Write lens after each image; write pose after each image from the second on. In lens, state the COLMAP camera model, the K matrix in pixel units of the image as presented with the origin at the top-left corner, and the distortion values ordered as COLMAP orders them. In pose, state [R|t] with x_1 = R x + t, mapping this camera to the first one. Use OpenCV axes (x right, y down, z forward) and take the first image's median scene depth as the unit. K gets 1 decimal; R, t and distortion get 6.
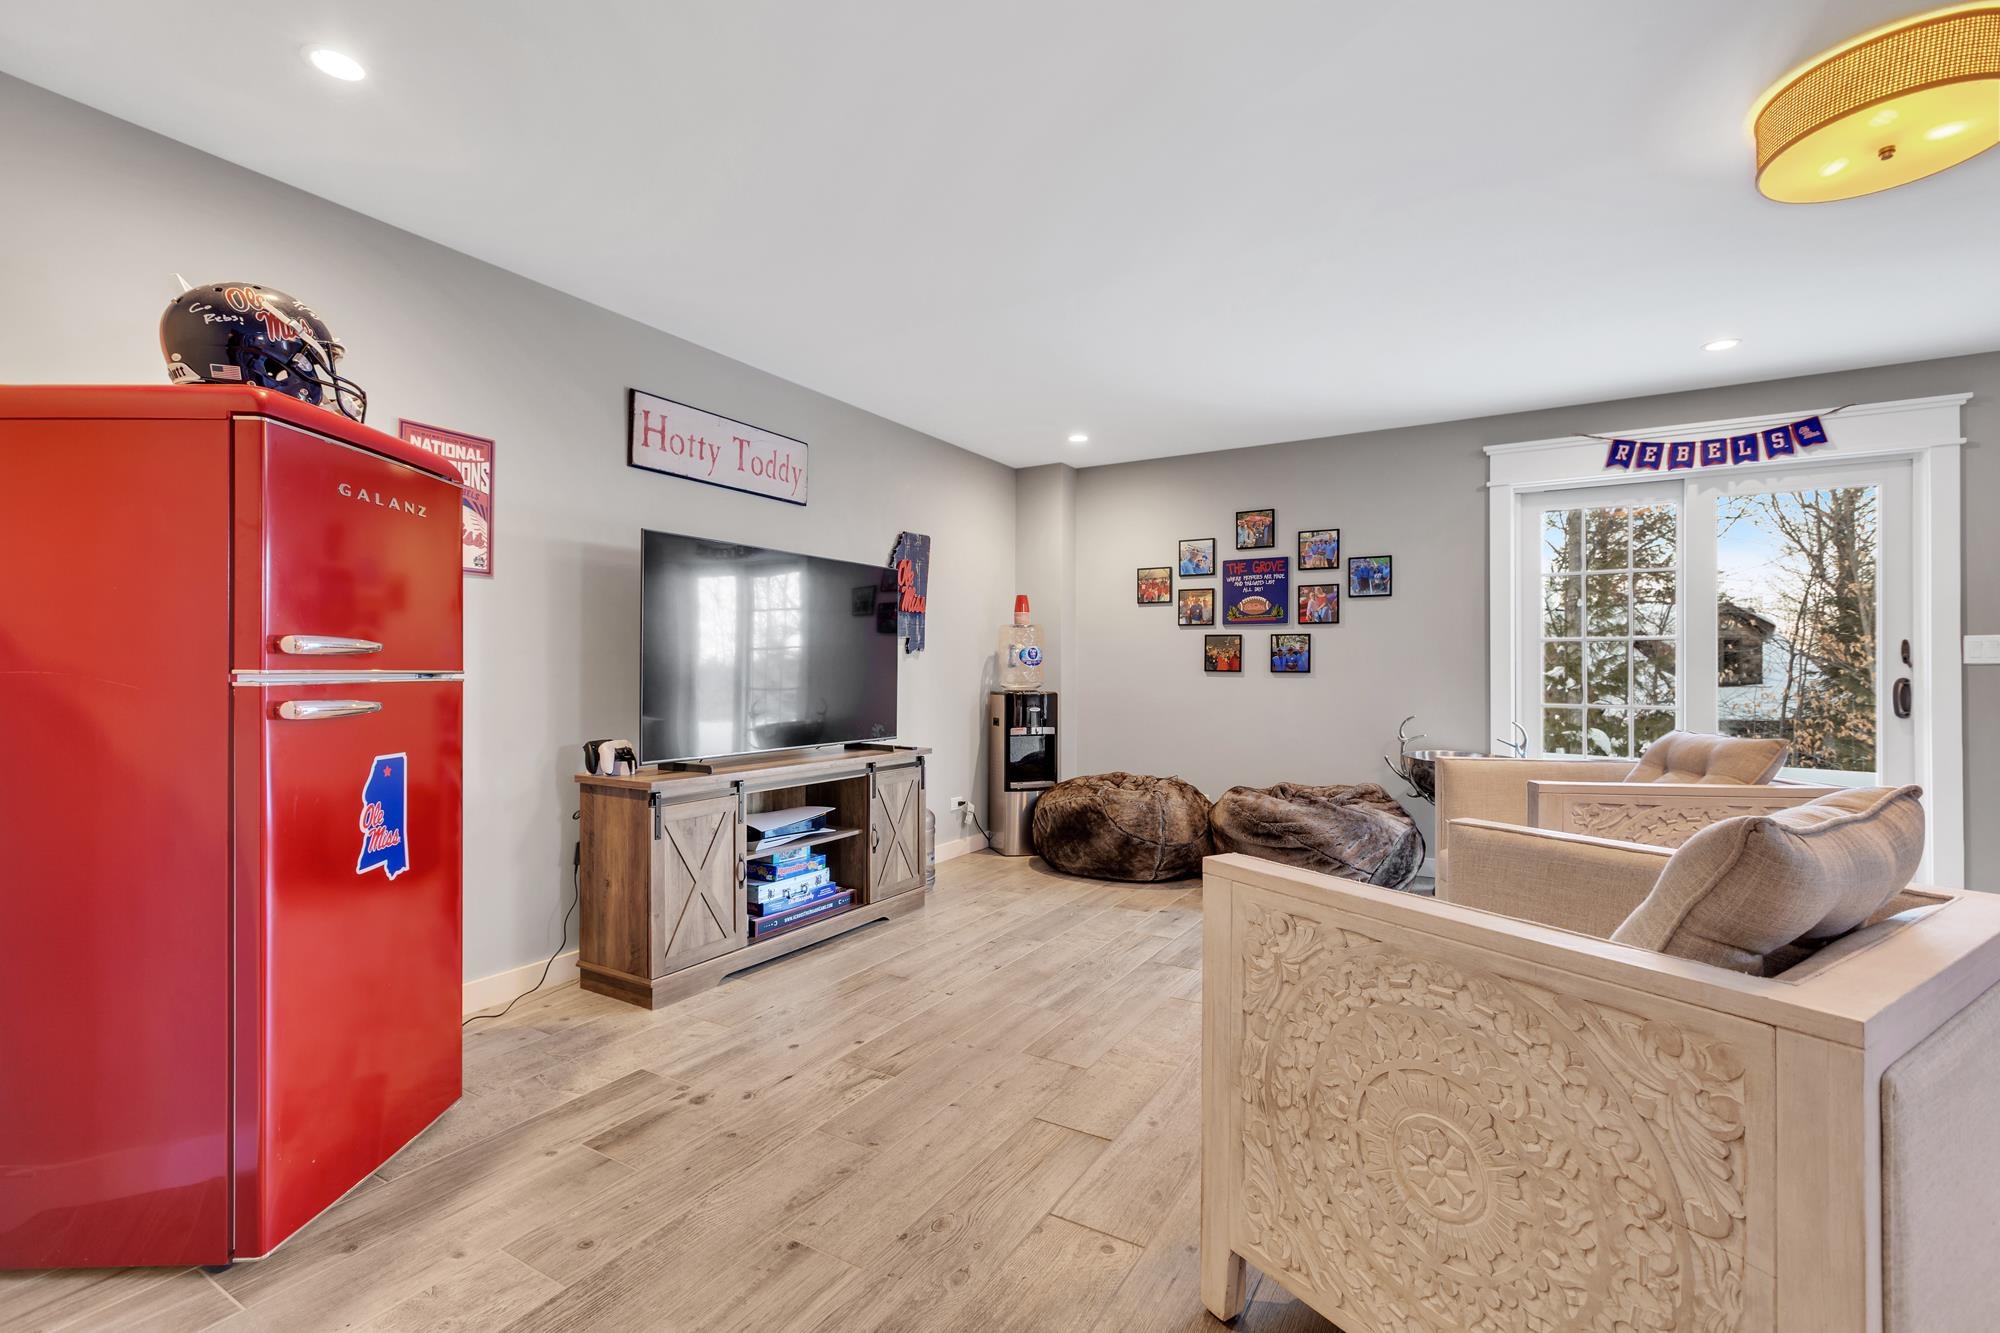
lens RADIAL K [[892.6, 0, 1002.5], [0, 892.6, 667.6], [0, 0, 1]] dist [0.000071, -0.000092]
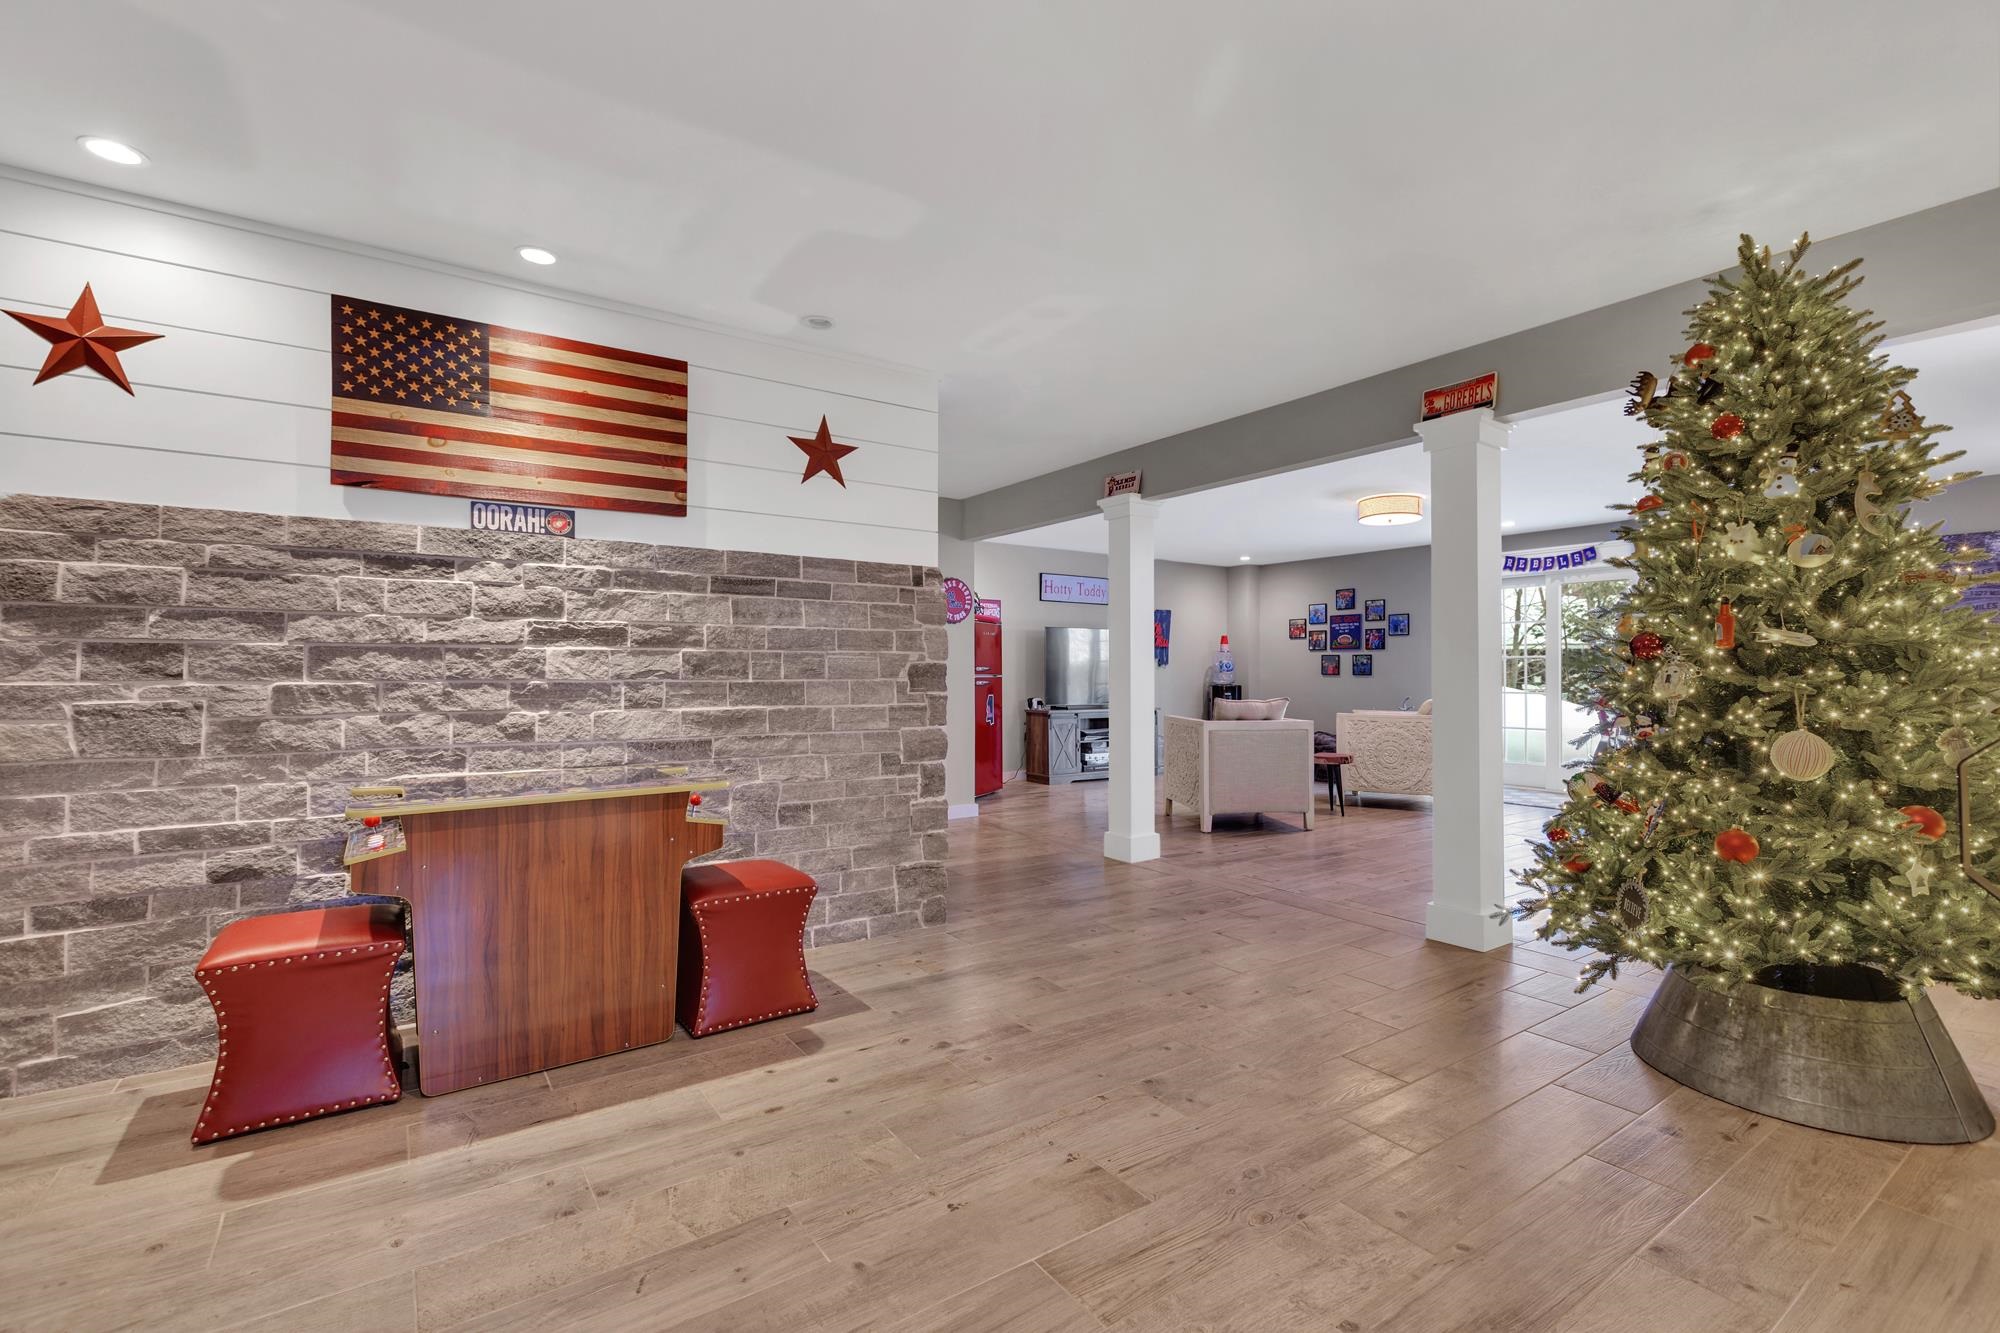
lens RADIAL K [[868.4, 0, 973.8], [0, 868.4, 677.0], [0, 0, 1]] dist [-0.002611, 0.000101]
pose [[0.902308, -0.000899, -0.431092, 0.460214], [0.003172, 0.999985, 0.004555, -0.001572], [0.431081, -0.005477, 0.902297, -1.256569]]
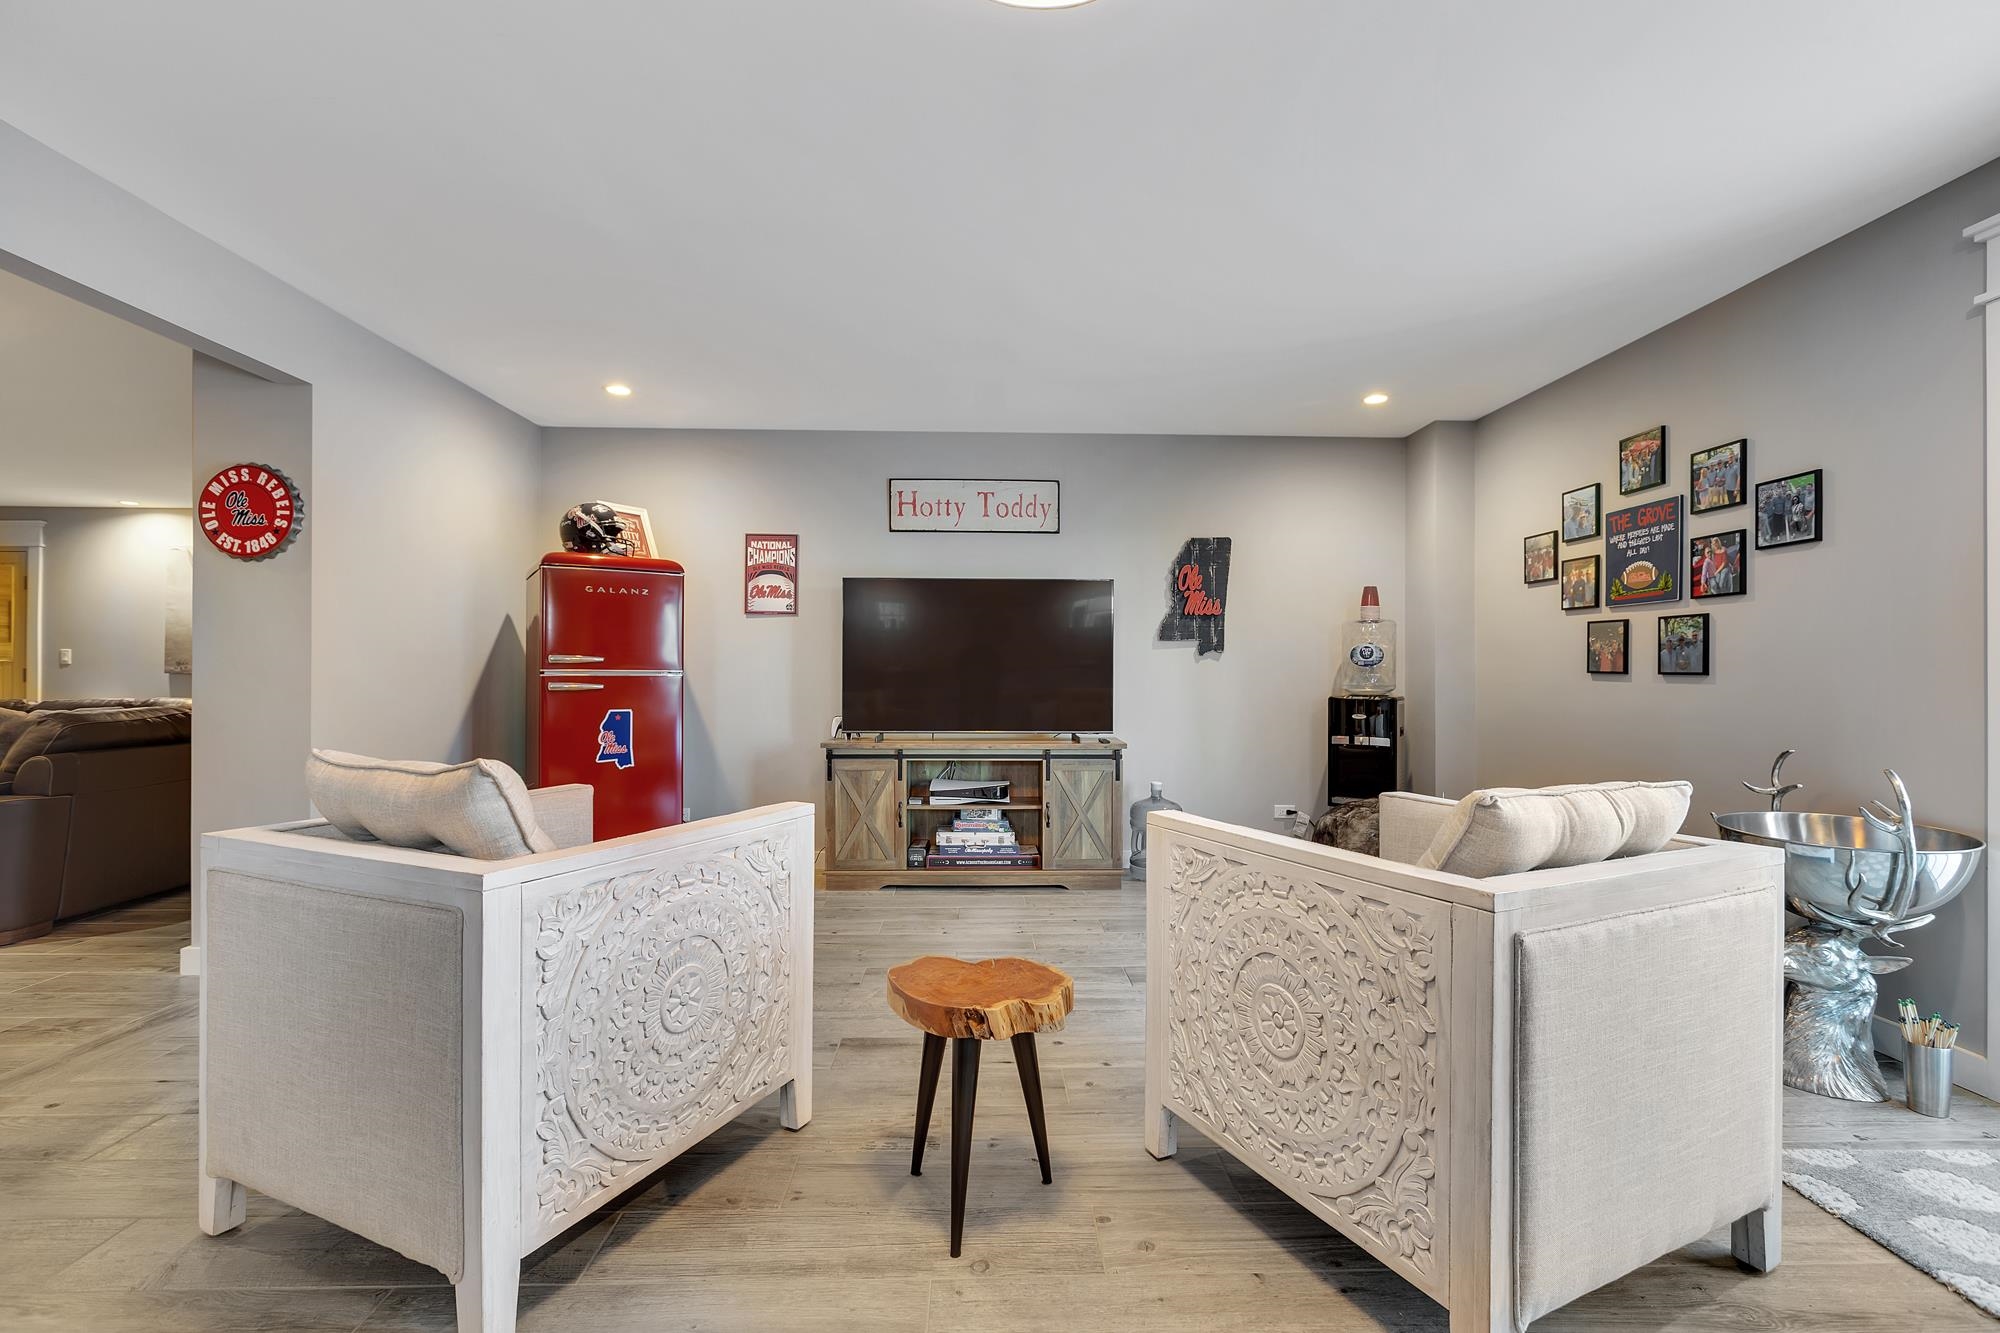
lens RADIAL K [[868.4, 0, 973.8], [0, 868.4, 677.0], [0, 0, 1]] dist [-0.002611, 0.000101]
pose [[0.537570, 0.004926, -0.843205, 0.709230], [-0.000043, 0.999983, 0.005814, 0.004029], [0.843219, -0.003089, 0.537561, 0.285961]]
